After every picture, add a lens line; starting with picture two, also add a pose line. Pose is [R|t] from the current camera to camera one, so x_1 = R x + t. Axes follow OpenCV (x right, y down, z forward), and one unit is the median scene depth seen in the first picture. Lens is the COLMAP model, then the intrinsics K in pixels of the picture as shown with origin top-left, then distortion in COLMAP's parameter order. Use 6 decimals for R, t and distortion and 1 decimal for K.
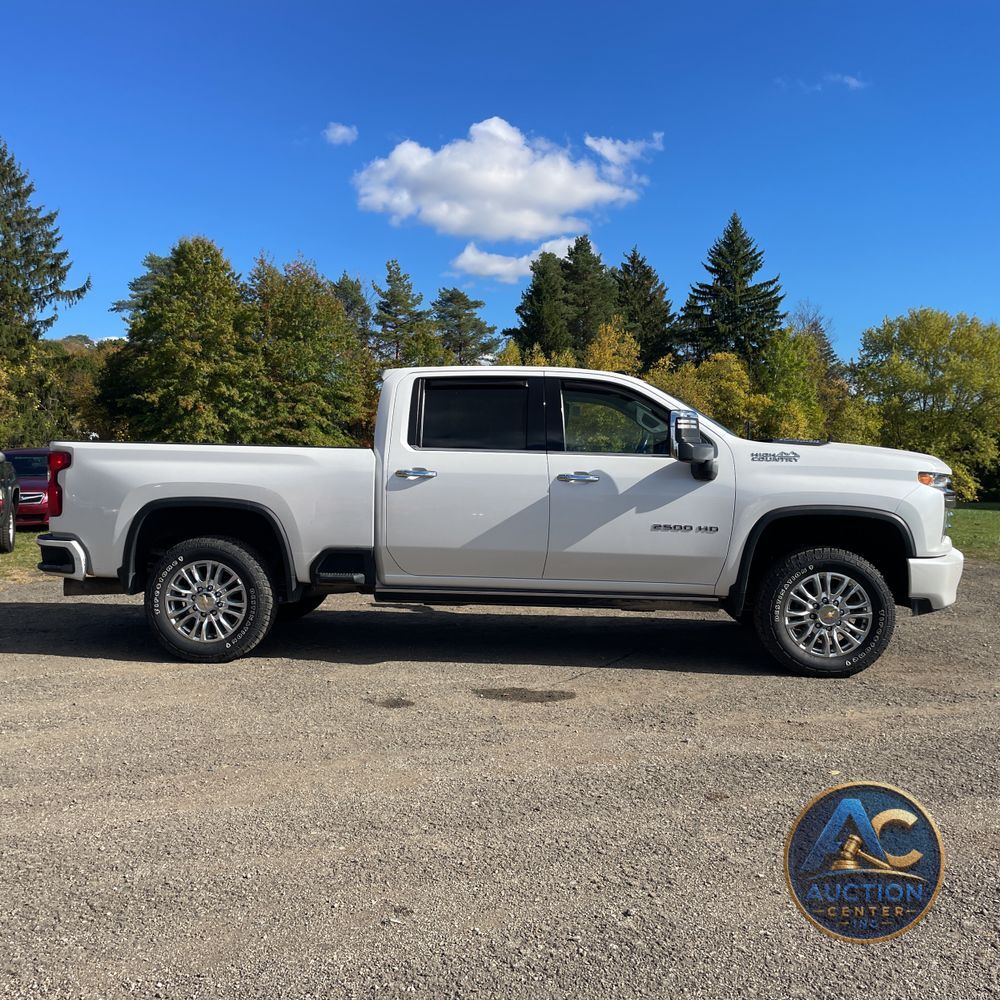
lens RADIAL K [[996.9, 0, 495.7], [0, 996.9, 500.1], [0, 0, 1]] dist [0.096577, -0.115098]
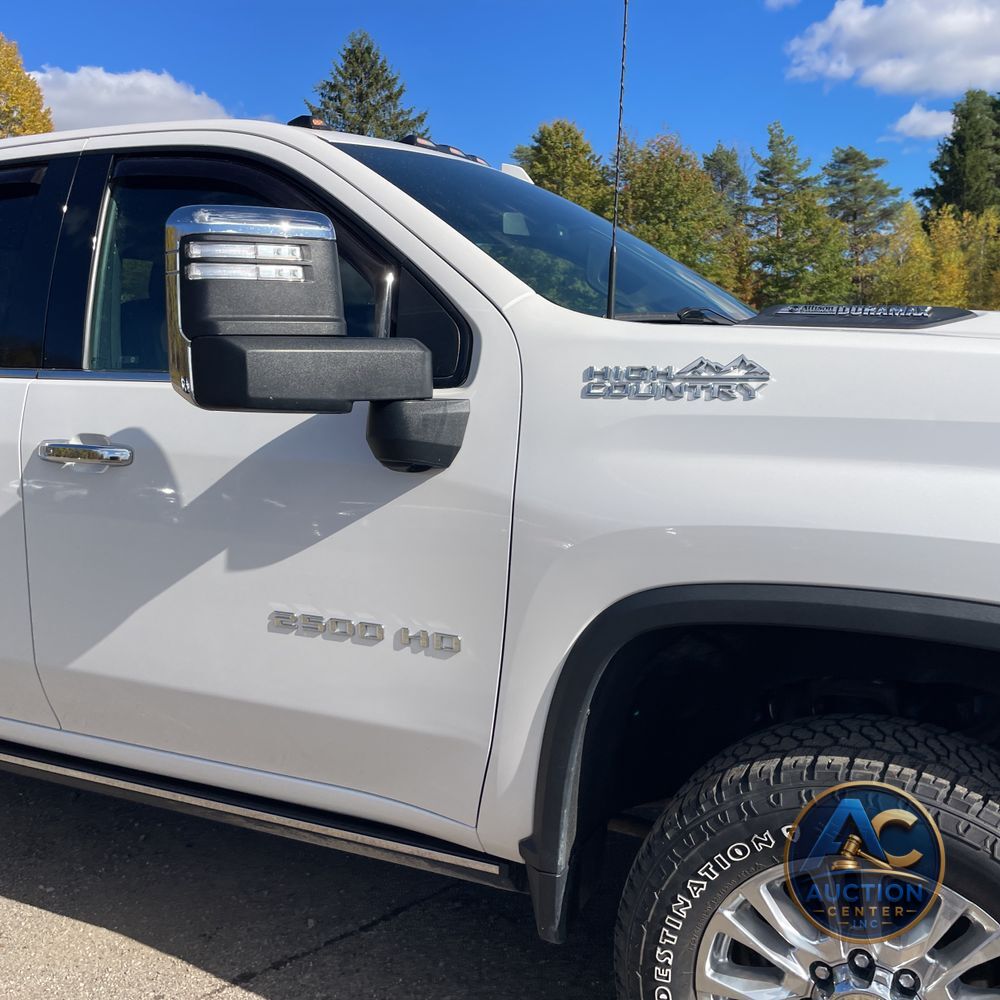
lens RADIAL K [[998.7, 0, 507.6], [0, 998.7, 498.5], [0, 0, 1]] dist [0.101216, -0.141466]
pose [[0.926187, 0.028751, -0.375967, 0.030593], [0.010862, 0.994641, 0.102819, -0.003629], [0.376908, -0.099313, 0.920911, 0.067942]]
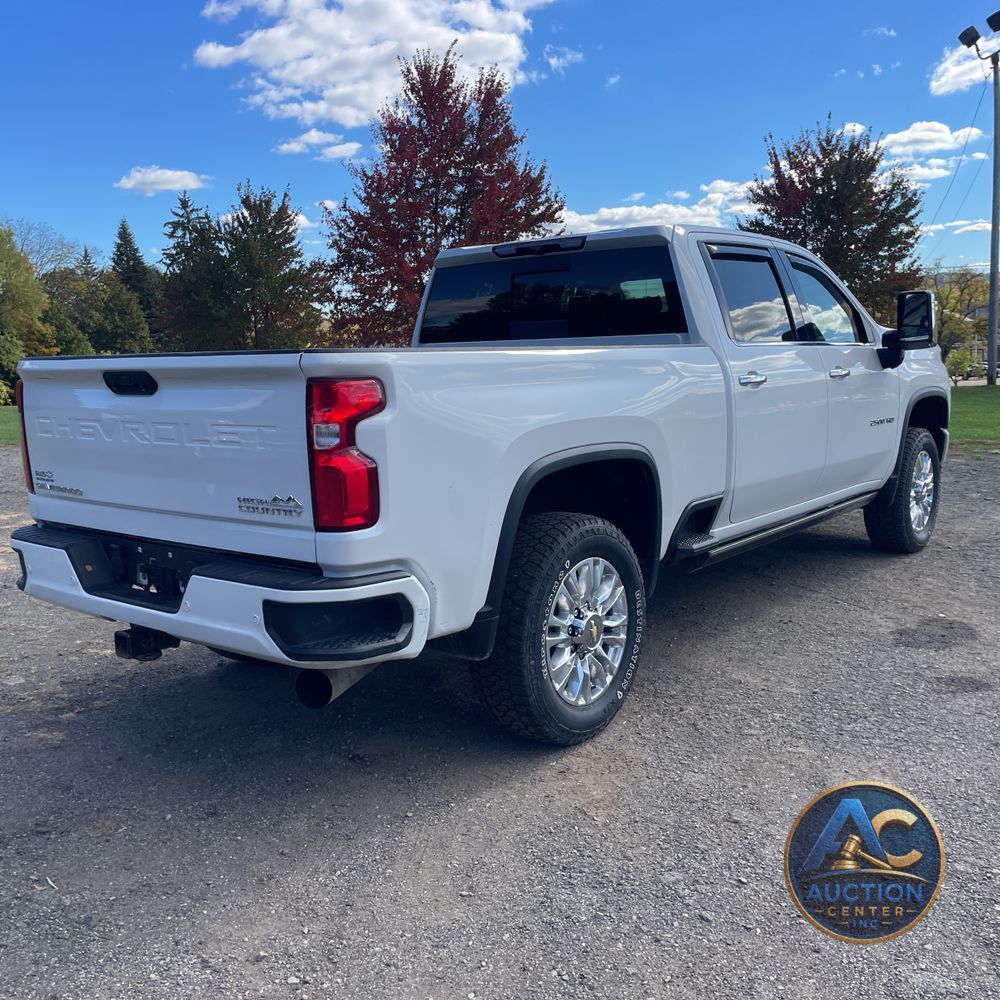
lens RADIAL K [[996.9, 0, 495.7], [0, 996.9, 500.1], [0, 0, 1]] dist [0.096577, -0.115098]
pose [[0.577056, -0.147462, 0.803282, -0.070133], [0.067210, 0.988803, 0.133237, -0.004484], [-0.813935, -0.022897, 0.580505, 0.067297]]
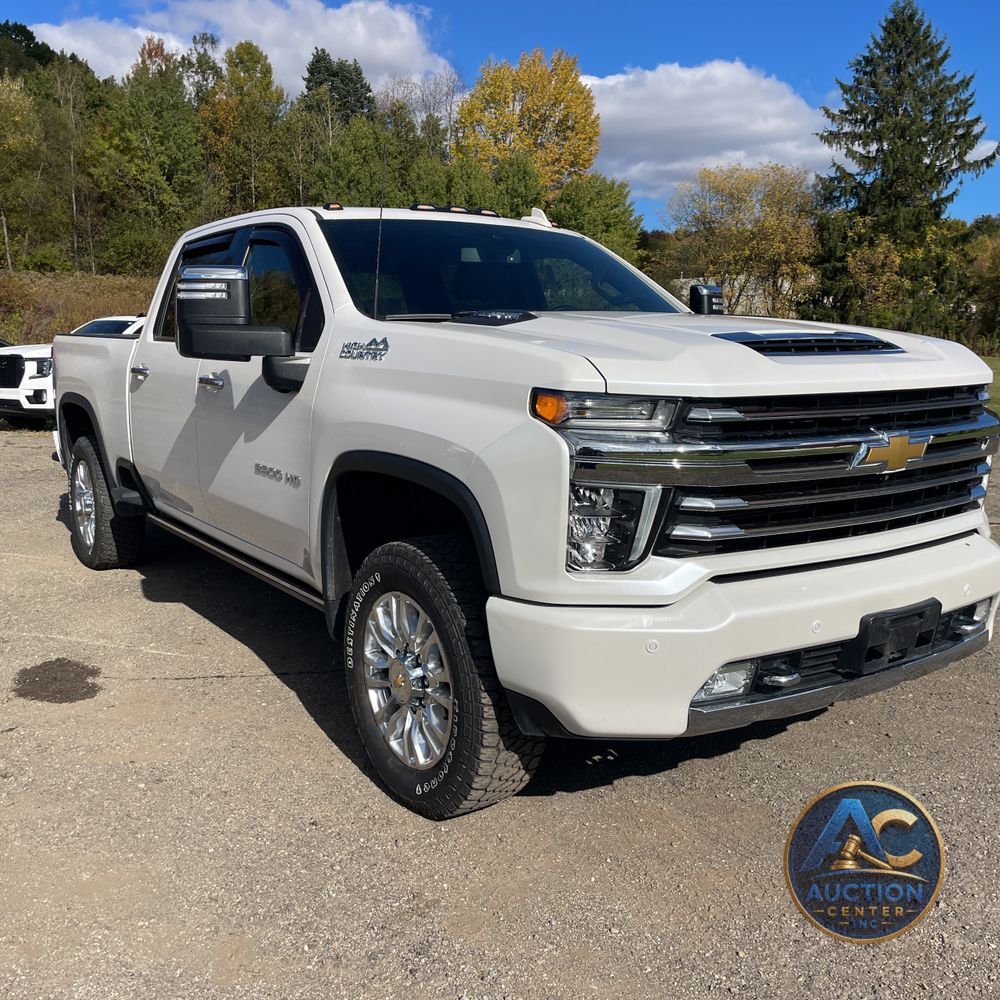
lens RADIAL K [[996.9, 0, 495.7], [0, 996.9, 500.1], [0, 0, 1]] dist [0.096577, -0.115098]
pose [[0.616241, 0.113663, -0.779312, 0.065238], [-0.026117, 0.991936, 0.124022, -0.002917], [0.787125, -0.056074, 0.614240, 0.067299]]
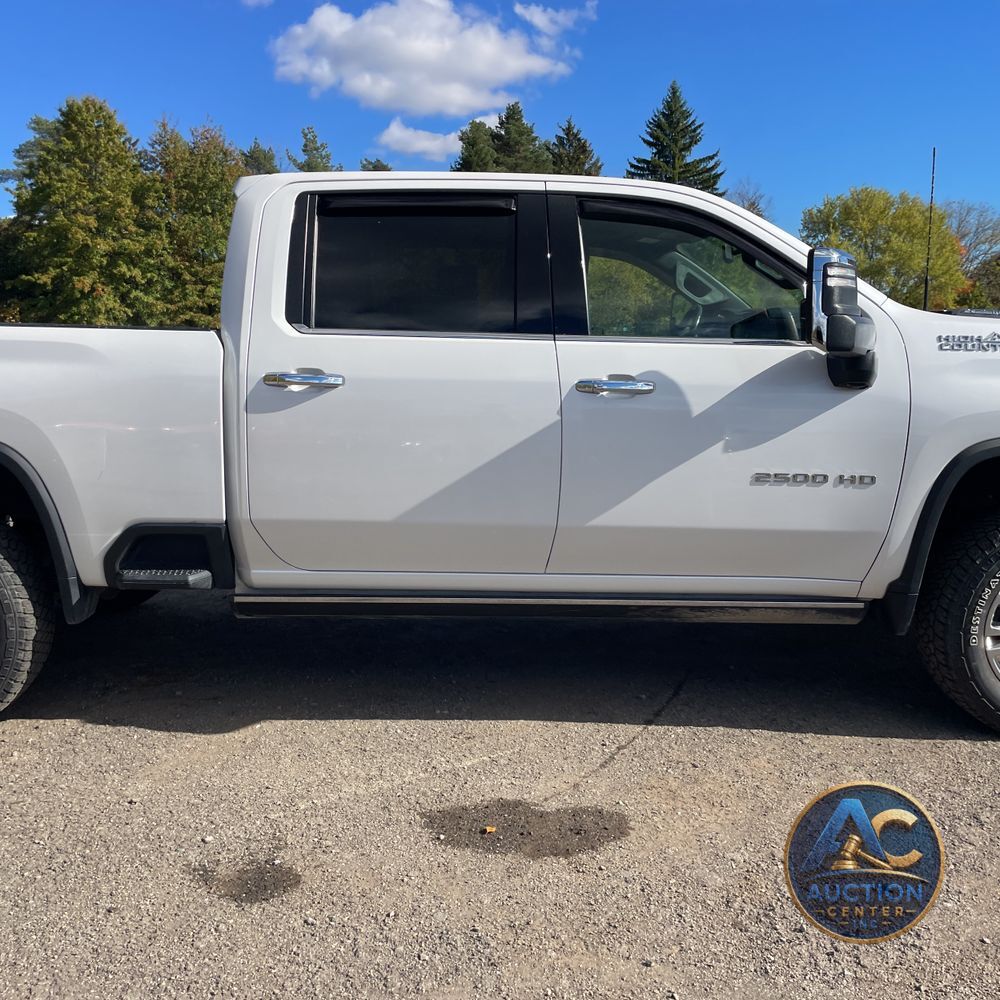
lens RADIAL K [[996.9, 0, 495.7], [0, 996.9, 500.1], [0, 0, 1]] dist [0.096577, -0.115098]
pose [[0.997493, -0.015475, 0.069057, -0.001585], [0.007721, 0.993773, 0.111159, -0.001974], [-0.070347, -0.110347, 0.991400, 0.043246]]
